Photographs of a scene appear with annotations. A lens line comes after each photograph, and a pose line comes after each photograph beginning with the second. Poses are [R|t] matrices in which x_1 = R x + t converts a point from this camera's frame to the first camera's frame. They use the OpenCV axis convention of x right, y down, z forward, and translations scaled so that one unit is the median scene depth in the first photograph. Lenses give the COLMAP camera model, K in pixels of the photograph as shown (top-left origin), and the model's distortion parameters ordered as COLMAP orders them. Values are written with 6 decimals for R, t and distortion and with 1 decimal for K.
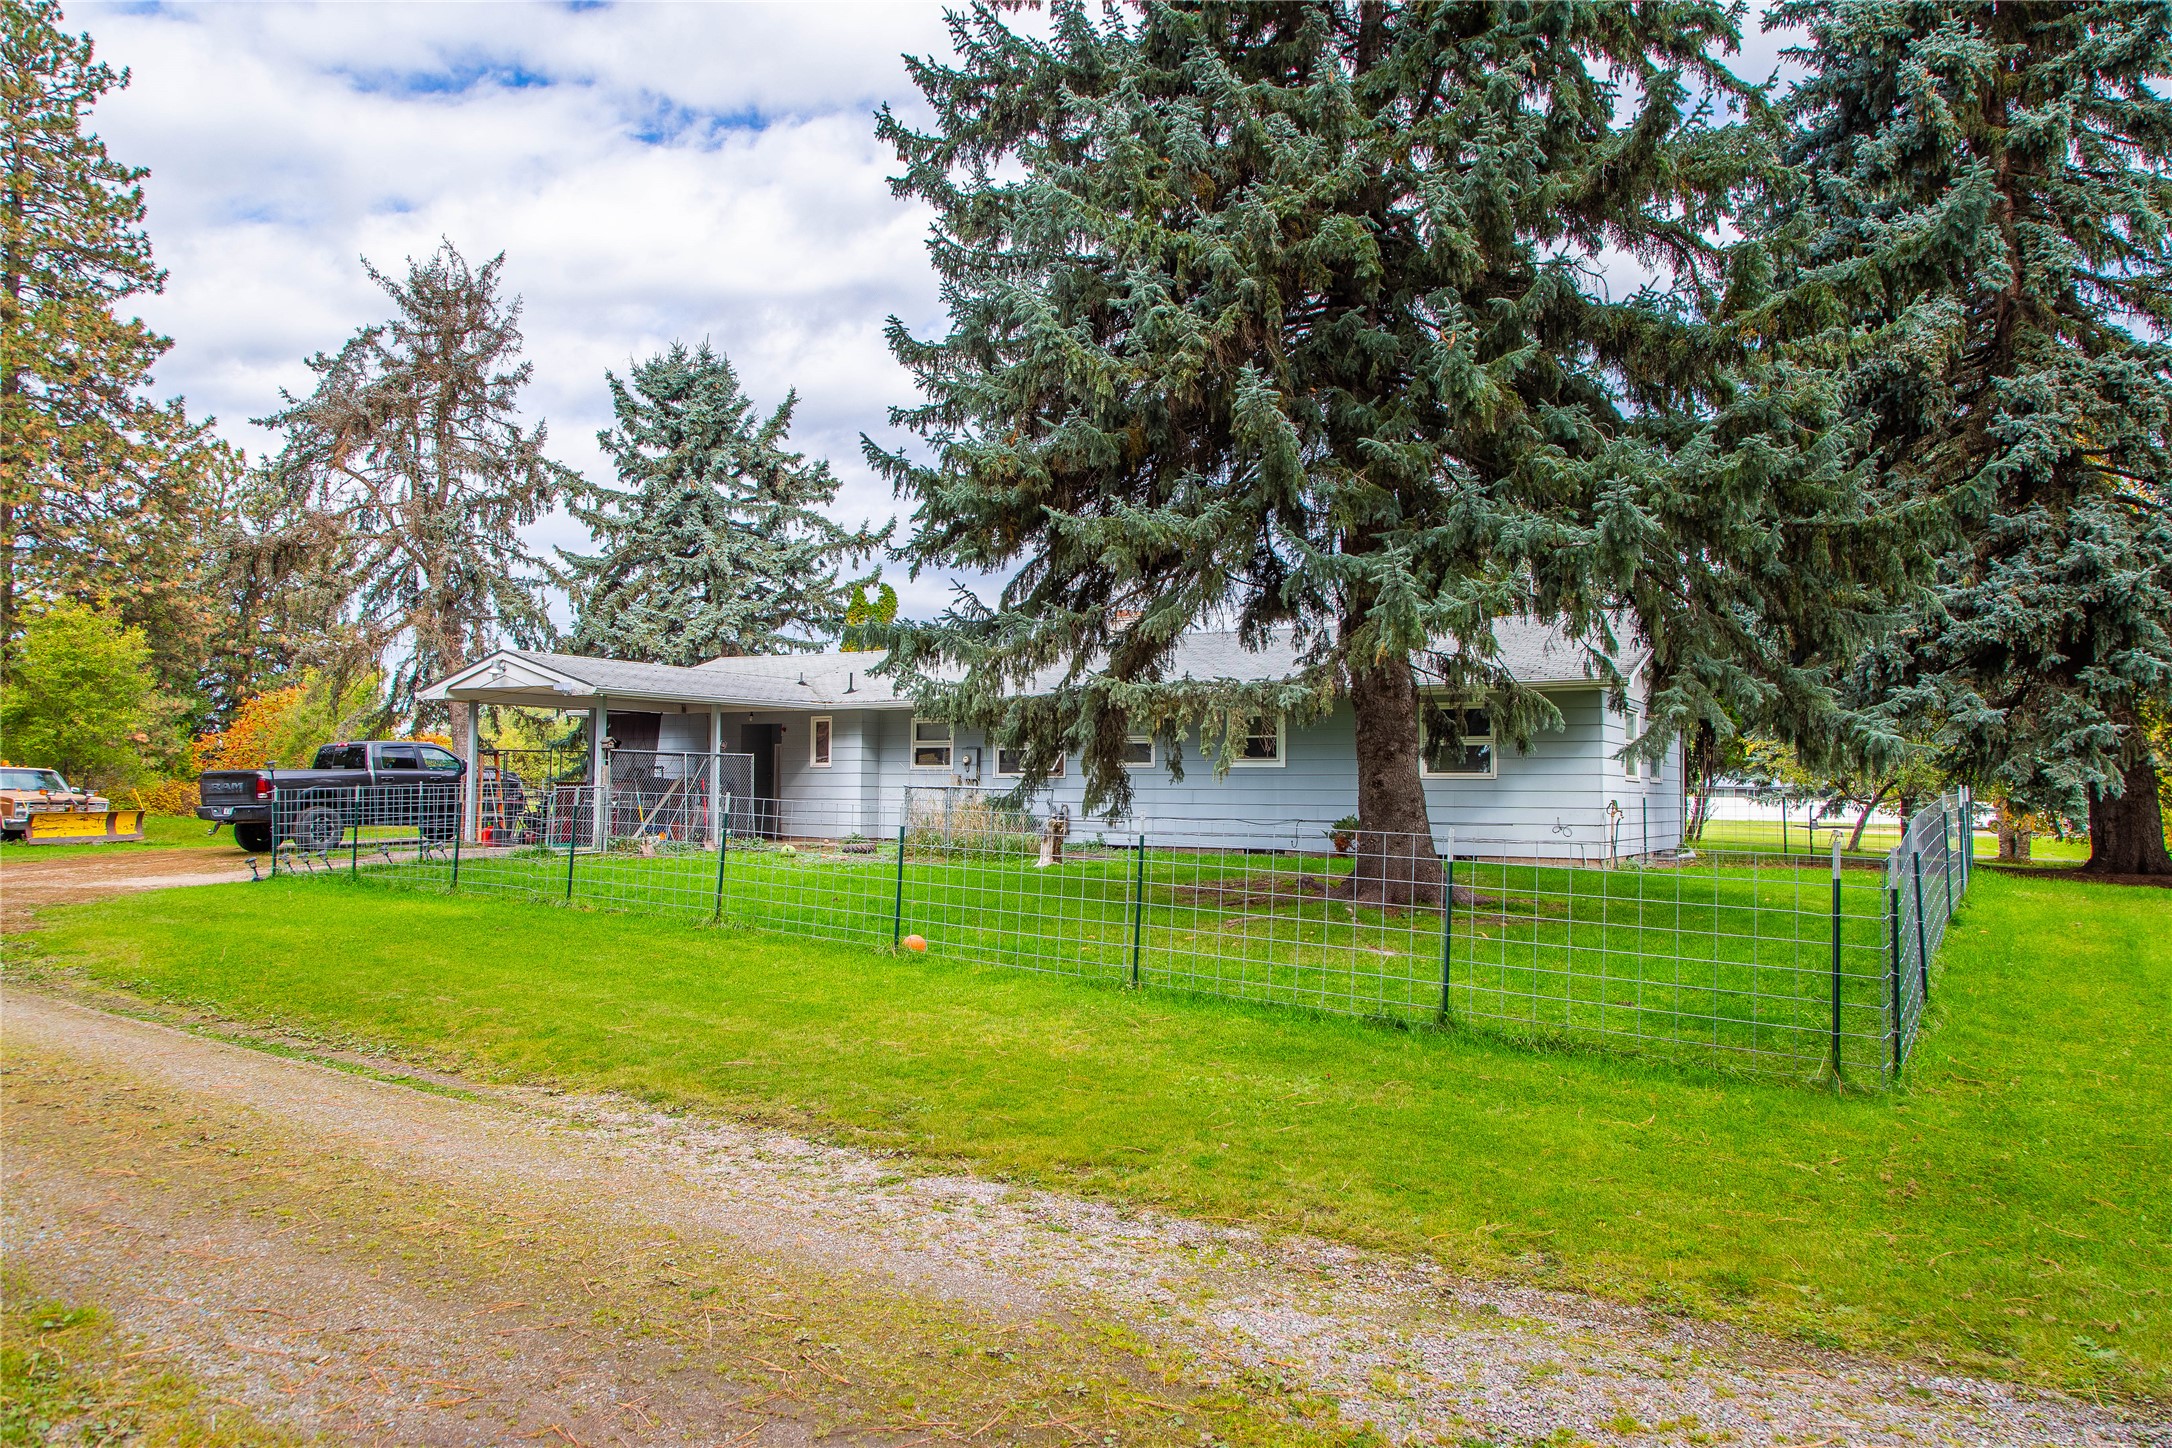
lens RADIAL K [[1519.1, 0, 1086.0], [0, 1519.1, 724.0], [0, 0, 1]] dist [0.037671, -0.004415]
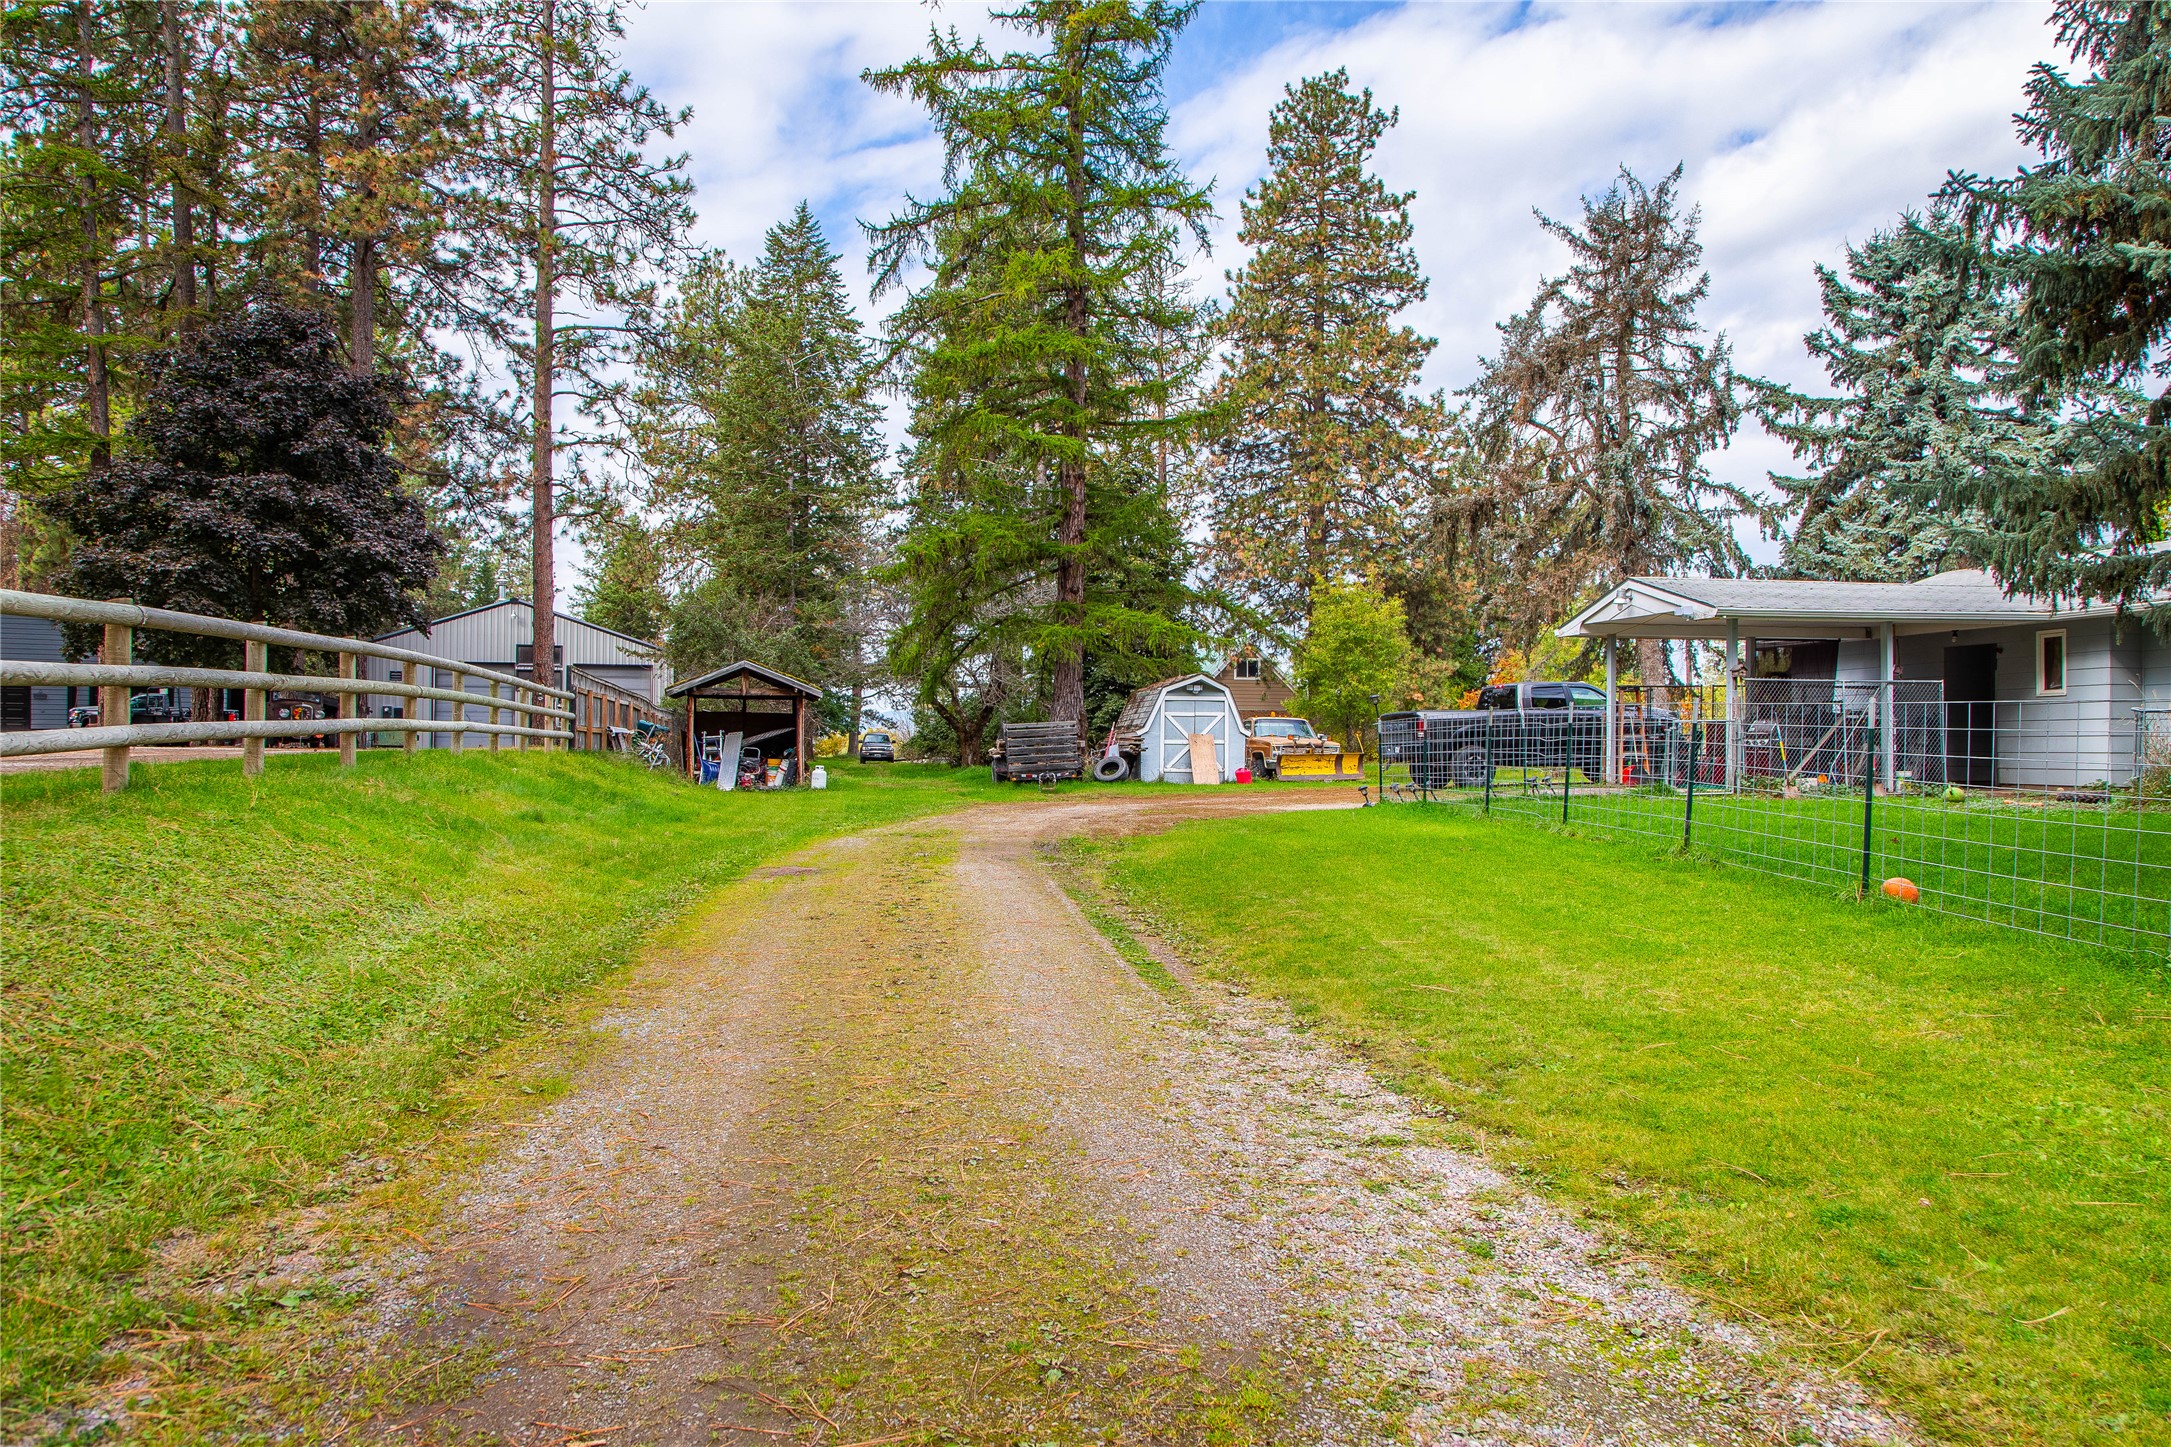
lens RADIAL K [[1518.4, 0, 1085.5], [0, 1518.4, 723.5], [0, 0, 1]] dist [0.037671, -0.004415]
pose [[0.663933, -0.018640, -0.747560, 0.069250], [0.031826, 0.999488, 0.003344, 0.019495], [0.747115, -0.026012, 0.664186, 0.087262]]
